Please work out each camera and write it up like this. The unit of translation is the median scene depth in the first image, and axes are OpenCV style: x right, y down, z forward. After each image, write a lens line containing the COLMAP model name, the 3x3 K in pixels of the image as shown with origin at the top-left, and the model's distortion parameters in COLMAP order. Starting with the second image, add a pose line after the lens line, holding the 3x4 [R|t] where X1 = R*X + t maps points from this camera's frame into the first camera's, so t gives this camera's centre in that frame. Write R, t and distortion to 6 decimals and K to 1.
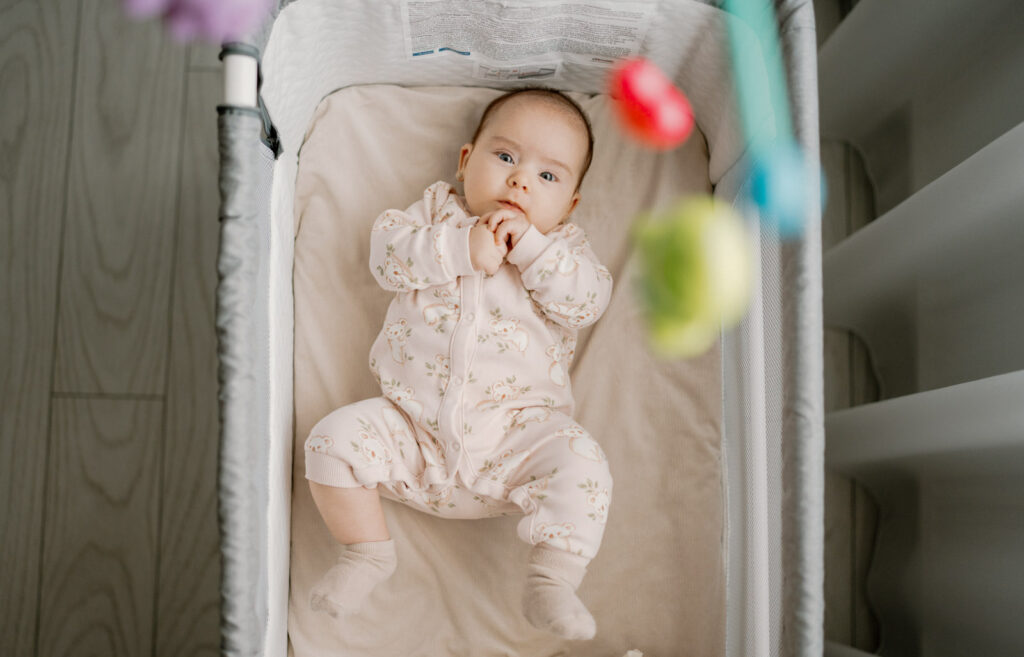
lens RADIAL K [[1038.7, 0, 519.2], [0, 1038.7, 323.5], [0, 0, 1]] dist [-0.020086, 0.000000]
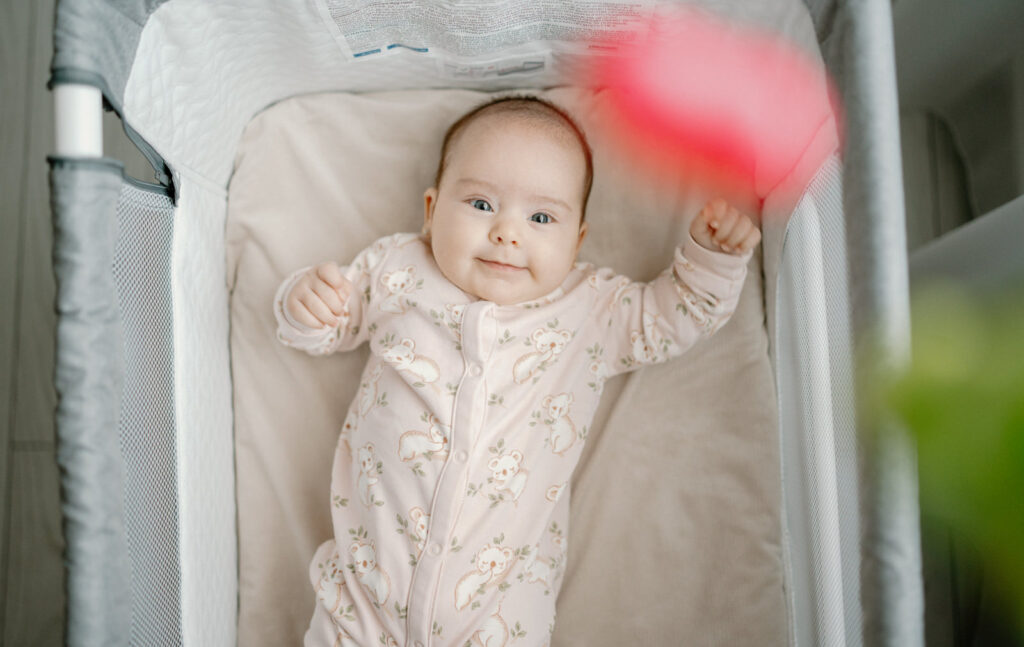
lens RADIAL K [[1072.9, 0, 506.9], [0, 1072.9, 325.8], [0, 0, 1]] dist [-0.029381, 0.000000]
pose [[0.996326, -0.042215, -0.074511, 0.061953], [0.044131, 0.998731, 0.024266, -0.074905], [0.073392, -0.027466, 0.996925, 0.215420]]
